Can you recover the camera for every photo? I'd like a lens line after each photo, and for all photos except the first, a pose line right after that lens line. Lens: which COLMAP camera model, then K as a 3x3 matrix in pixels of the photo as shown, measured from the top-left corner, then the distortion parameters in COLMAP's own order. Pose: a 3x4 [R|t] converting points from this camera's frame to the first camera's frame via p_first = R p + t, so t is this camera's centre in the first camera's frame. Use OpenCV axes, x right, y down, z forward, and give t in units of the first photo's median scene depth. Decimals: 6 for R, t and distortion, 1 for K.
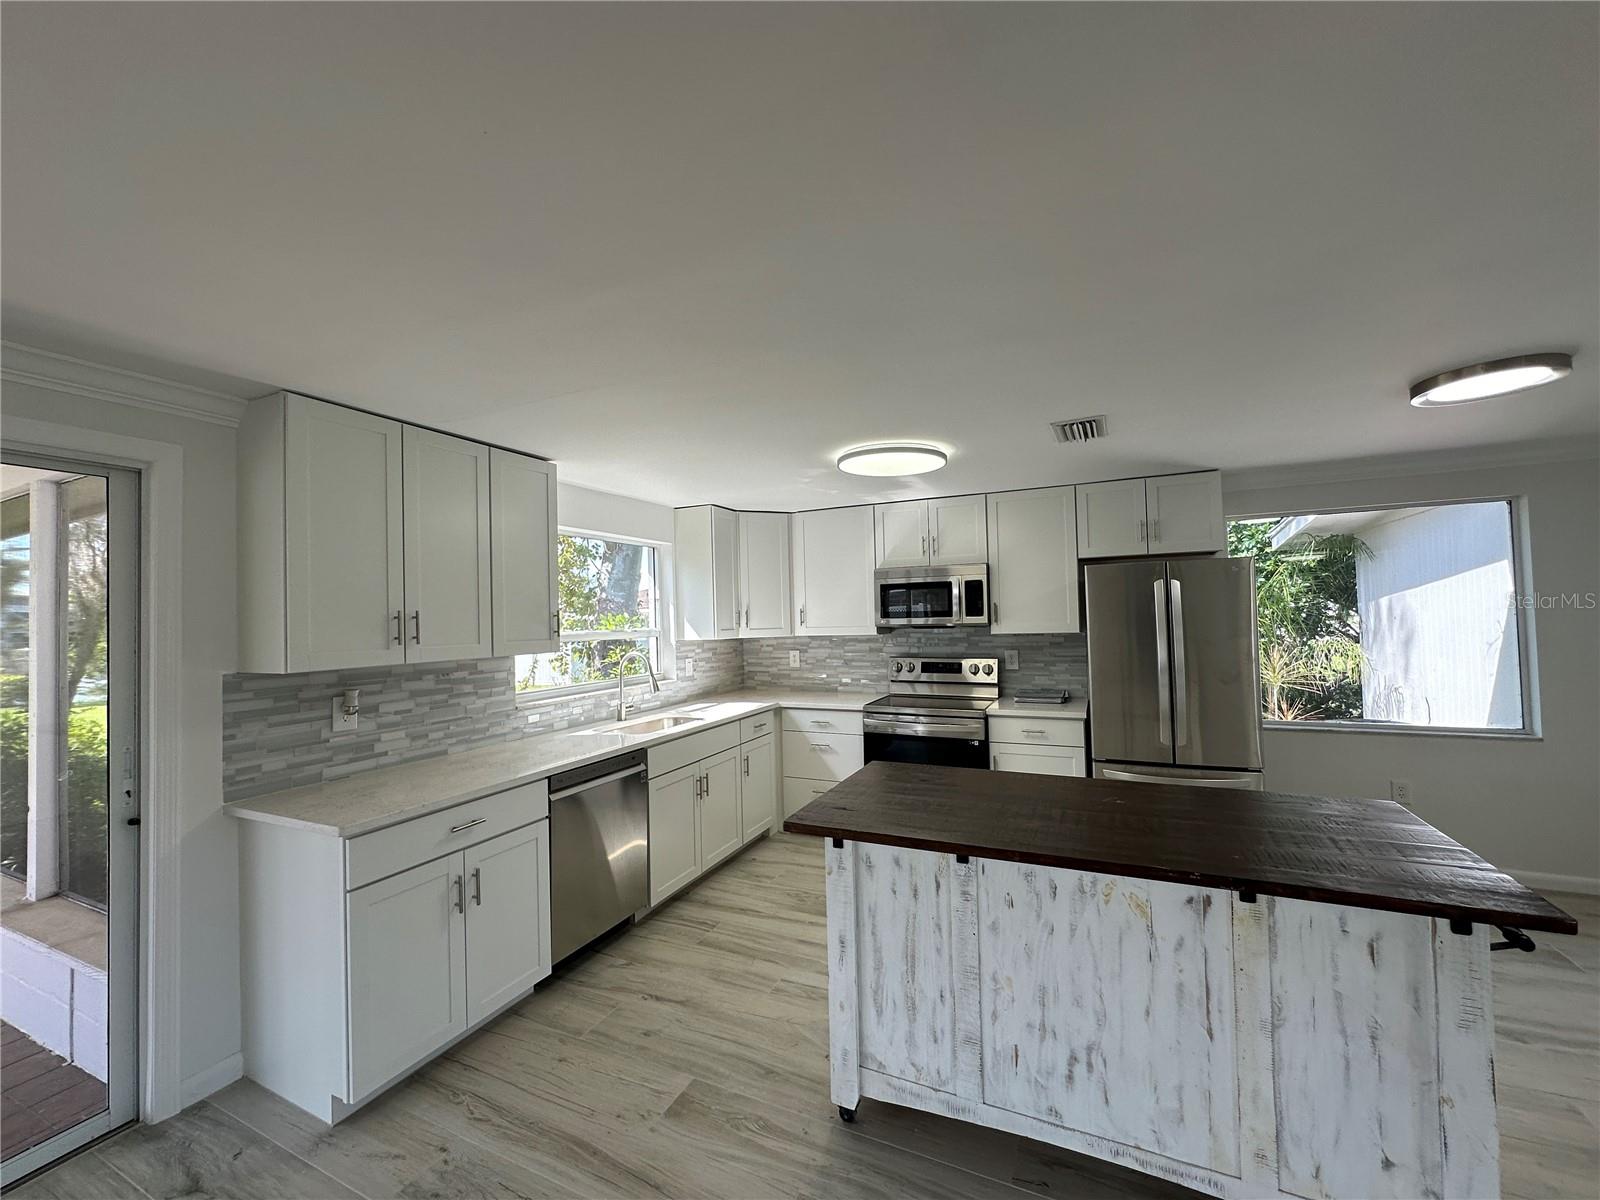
lens RADIAL K [[636.0, 0, 794.9], [0, 636.0, 605.3], [0, 0, 1]] dist [-0.001383, 0.000128]
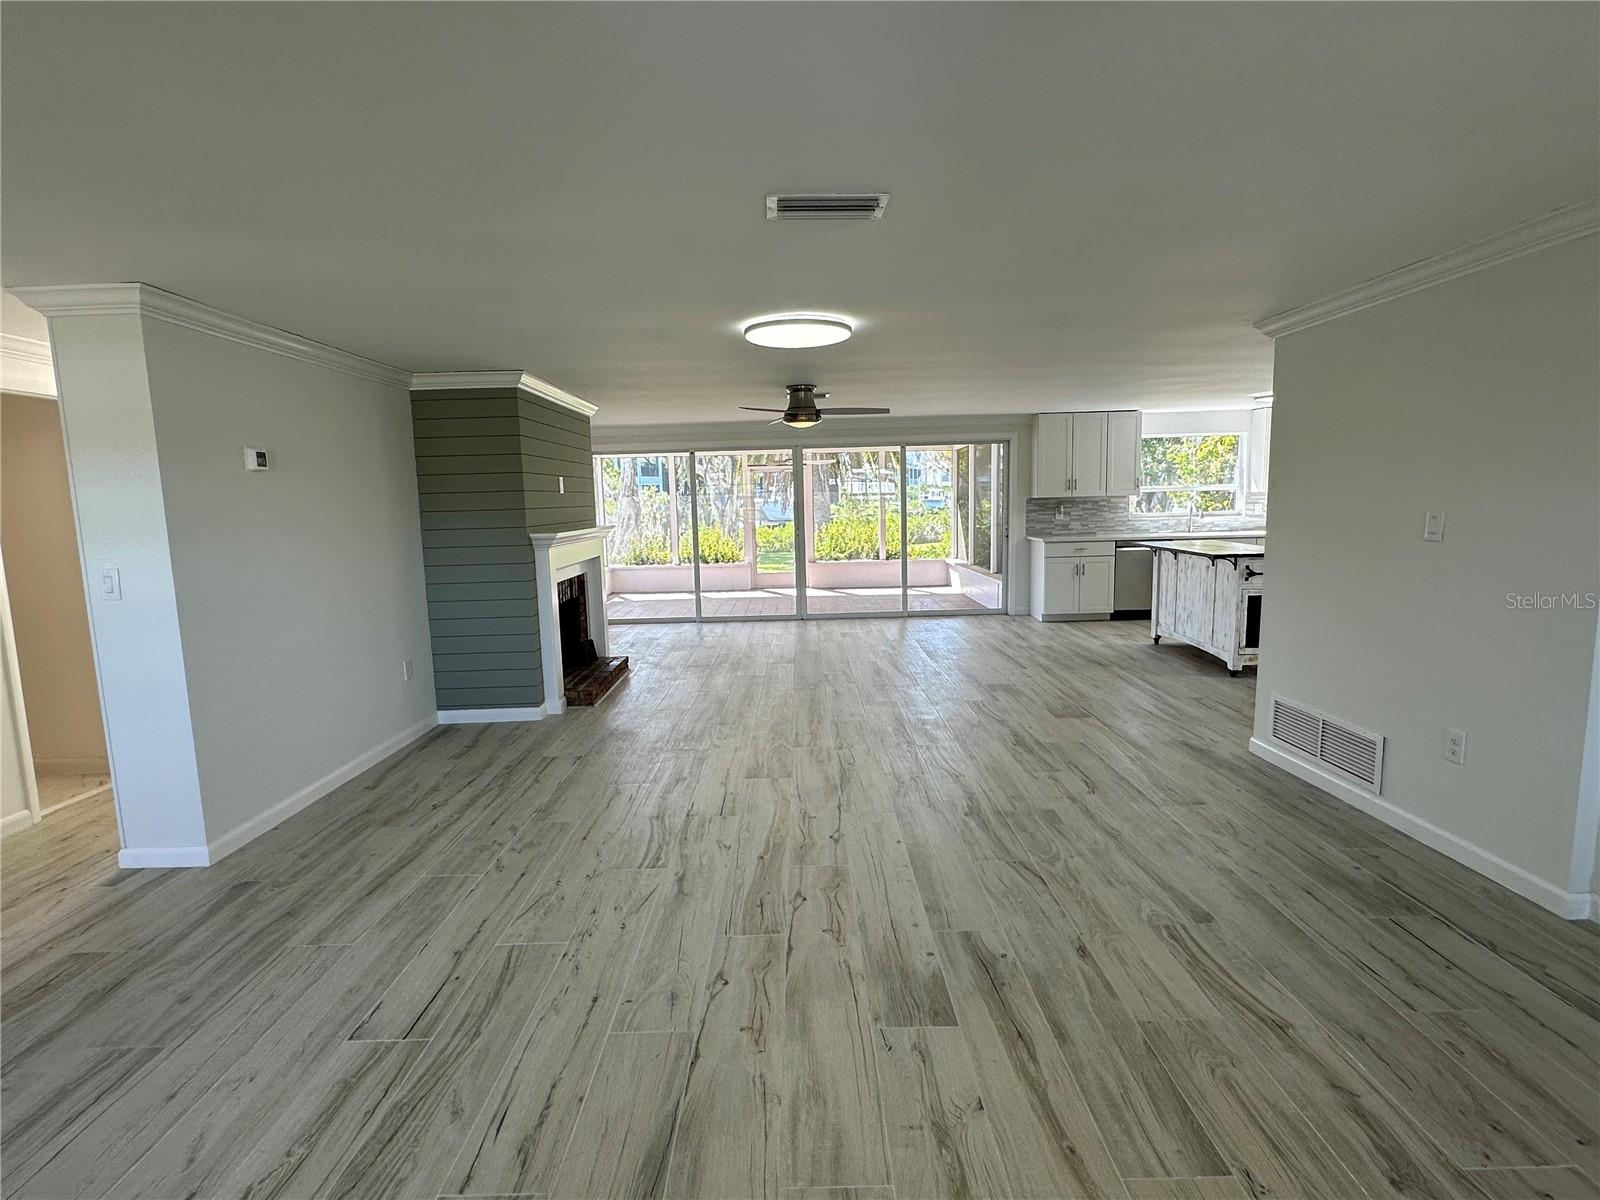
lens RADIAL K [[794.2, 0, 800.0], [0, 794.2, 600.0], [0, 0, 1]] dist [-0.003273, 0.000059]
pose [[0.429233, 0.135151, -0.893025, 1.592215], [0.031419, 0.985908, 0.164309, -0.057830], [0.902647, -0.098585, 0.418938, -1.253797]]
